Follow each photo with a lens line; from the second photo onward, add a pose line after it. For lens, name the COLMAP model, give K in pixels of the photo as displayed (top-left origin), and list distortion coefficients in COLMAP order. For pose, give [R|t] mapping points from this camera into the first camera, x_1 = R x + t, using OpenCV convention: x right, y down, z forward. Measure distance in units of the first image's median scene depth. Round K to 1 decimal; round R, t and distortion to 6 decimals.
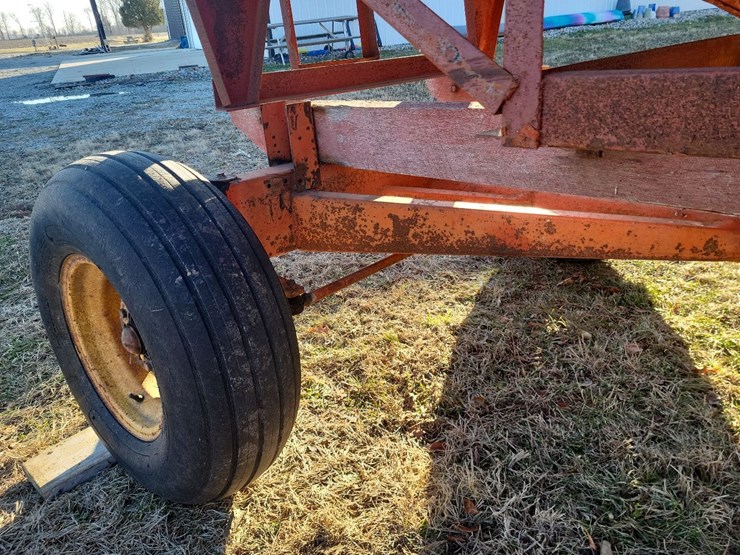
lens RADIAL K [[566.2, 0, 373.0], [0, 566.2, 275.3], [0, 0, 1]] dist [0.057474, -0.043981]
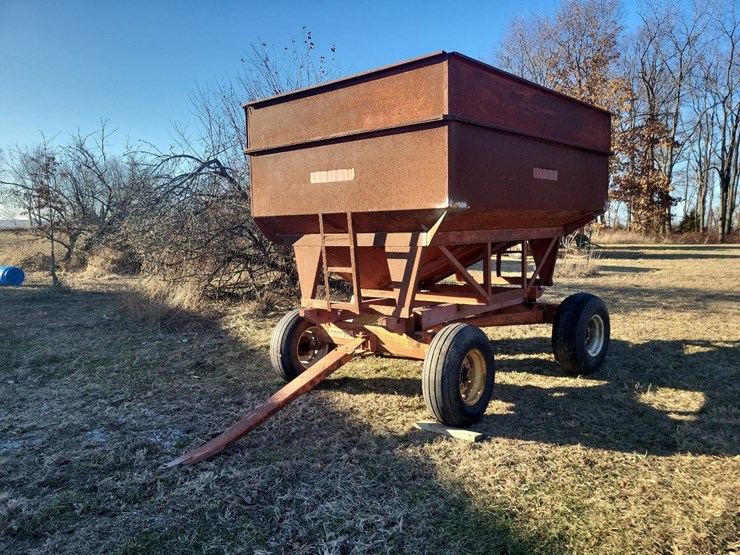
lens RADIAL K [[551.9, 0, 366.1], [0, 551.9, 273.1], [0, 0, 1]] dist [0.055130, -0.039739]
pose [[-0.072182, 0.010464, 0.997337, -3.314723], [0.405595, 0.913839, 0.019767, -0.678229], [-0.911198, 0.405941, -0.070207, 1.365509]]
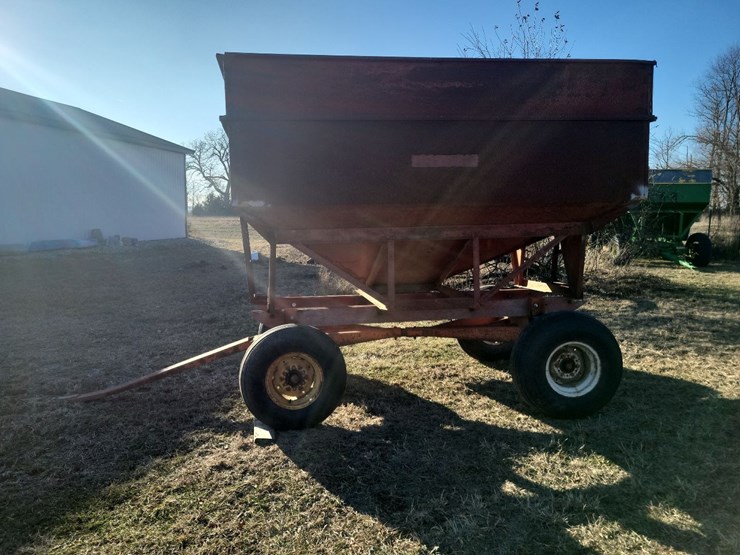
lens RADIAL K [[565.1, 0, 362.0], [0, 565.1, 276.2], [0, 0, 1]] dist [0.039681, -0.002121]
pose [[0.582264, -0.001552, 0.812998, -2.574617], [0.281773, 0.938403, -0.200012, 0.287404], [-0.762609, 0.345540, 0.546836, -1.174491]]
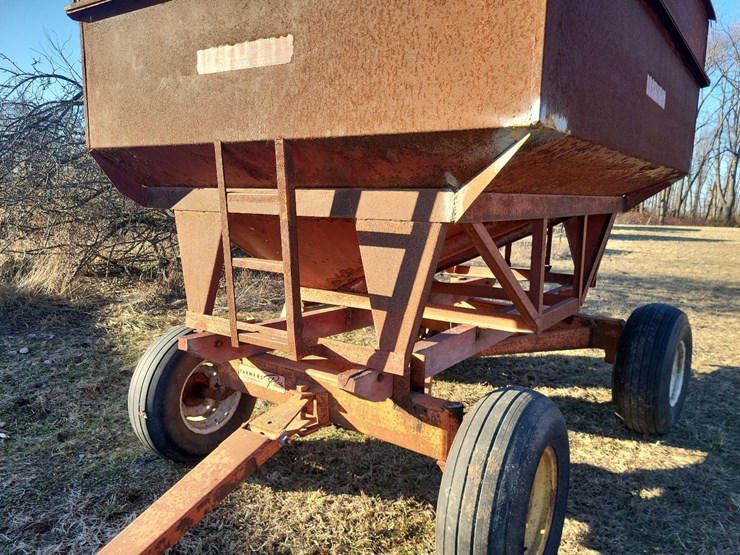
lens RADIAL K [[563.0, 0, 370.6], [0, 563.0, 281.2], [0, 0, 1]] dist [0.057120, -0.038027]
pose [[-0.183130, -0.060999, 0.981194, -1.686953], [0.370331, 0.920269, 0.126330, -0.733434], [-0.910669, 0.386502, -0.145939, 1.233870]]
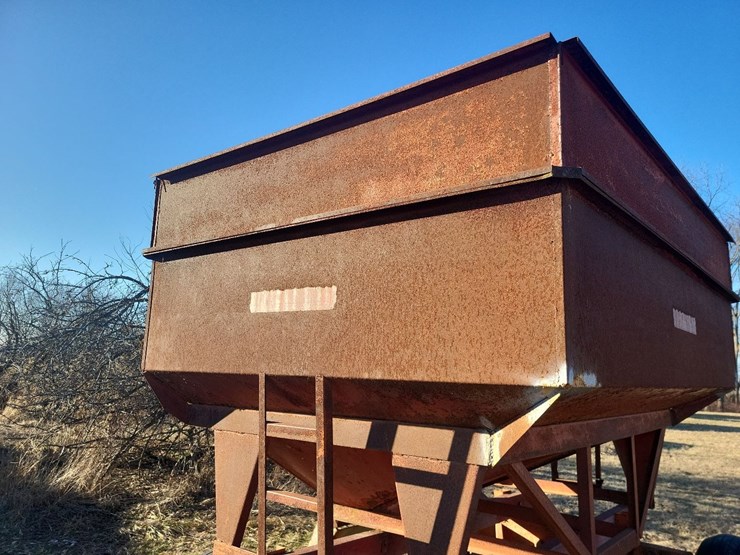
lens RADIAL K [[566.2, 0, 373.0], [0, 566.2, 275.3], [0, 0, 1]] dist [0.057474, -0.043981]
pose [[-0.121296, 0.251951, 0.960108, -1.757605], [0.359821, 0.912623, -0.194032, -0.867990], [-0.925103, 0.321932, -0.201355, 1.184278]]
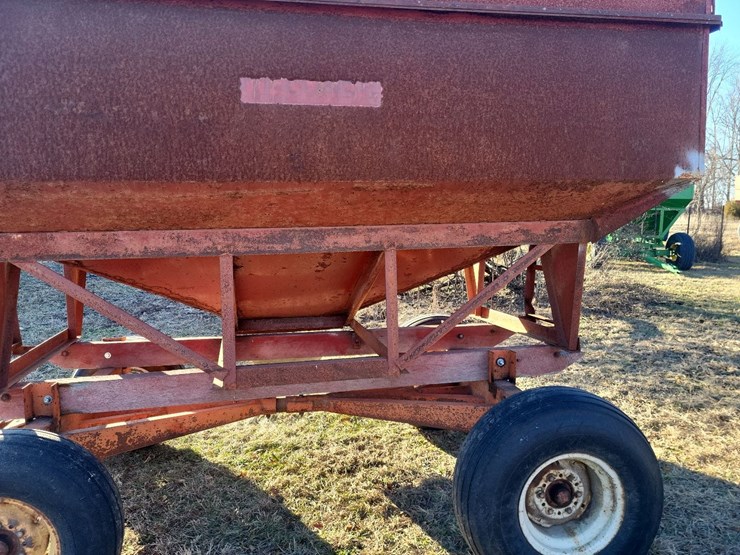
lens RADIAL K [[551.9, 0, 366.1], [0, 551.9, 273.1], [0, 0, 1]] dist [0.055130, -0.039739]
pose [[0.539080, -0.003393, 0.842247, -1.052480], [0.294835, 0.937482, -0.184933, -0.015794], [-0.788964, 0.348018, 0.506378, -0.759786]]
